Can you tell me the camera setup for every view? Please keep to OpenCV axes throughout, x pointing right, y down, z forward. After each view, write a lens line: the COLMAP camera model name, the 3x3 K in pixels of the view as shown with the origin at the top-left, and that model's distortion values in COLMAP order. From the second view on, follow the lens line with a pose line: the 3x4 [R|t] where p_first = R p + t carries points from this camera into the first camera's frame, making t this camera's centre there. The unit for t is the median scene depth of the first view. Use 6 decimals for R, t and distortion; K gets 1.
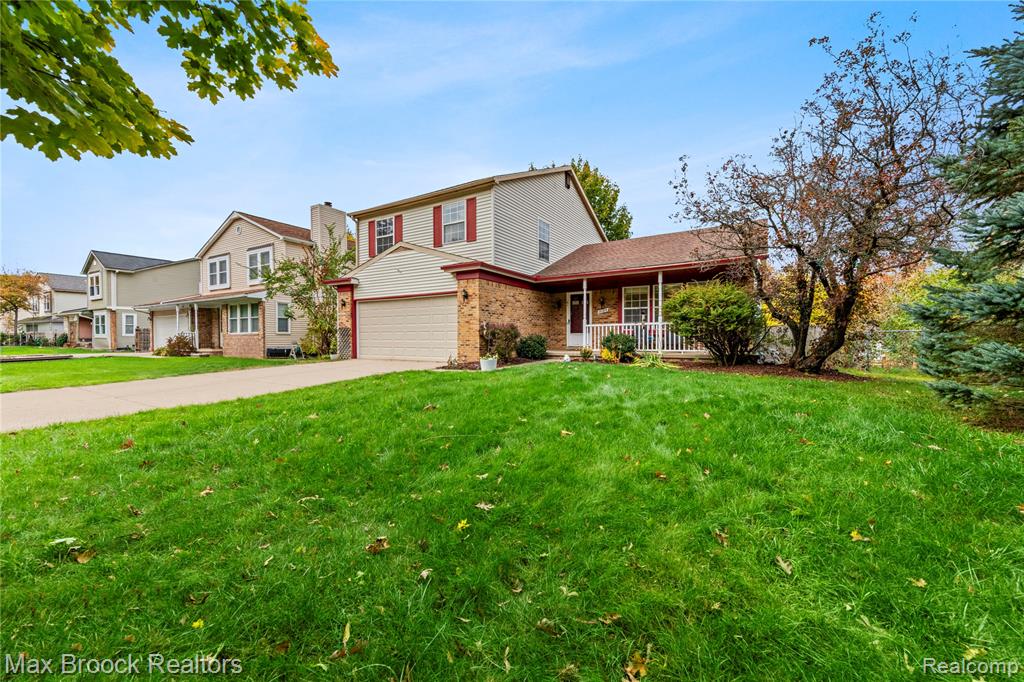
lens RADIAL K [[398.0, 0, 505.7], [0, 398.0, 355.3], [0, 0, 1]] dist [0.012499, -0.000076]
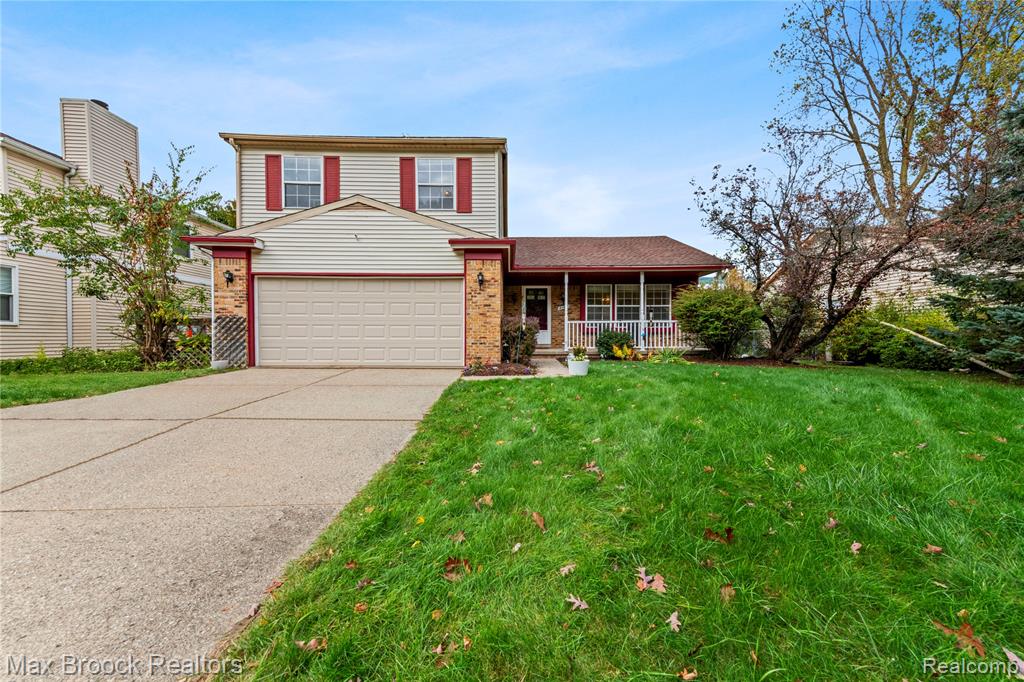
lens RADIAL K [[403.8, 0, 511.1], [0, 403.8, 344.1], [0, 0, 1]] dist [0.023905, 0.000114]
pose [[0.843903, -0.007246, 0.536447, -0.417162], [0.018582, 0.999704, -0.015728, -0.010115], [-0.536174, 0.023241, 0.843787, 0.262912]]
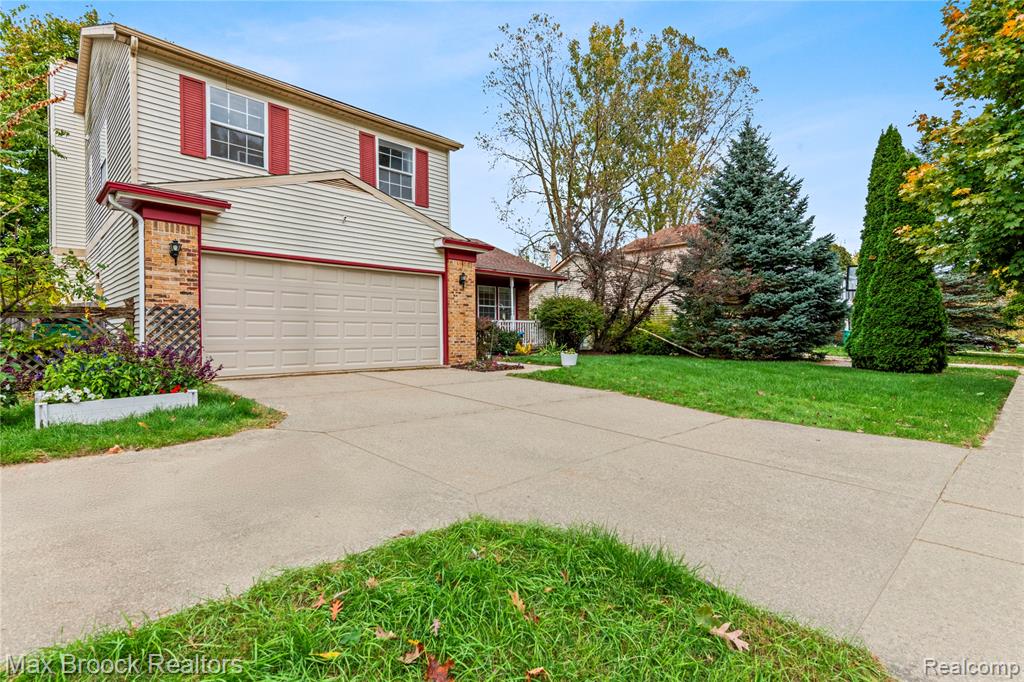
lens RADIAL K [[499.2, 0, 512.0], [0, 499.2, 341.0], [0, 0, 1]] dist [0.000812, 0.000123]
pose [[0.229986, -0.012874, 0.973109, -0.924734], [0.037843, 0.999275, 0.004276, -0.025033], [-0.972458, 0.035842, 0.230307, 0.588343]]
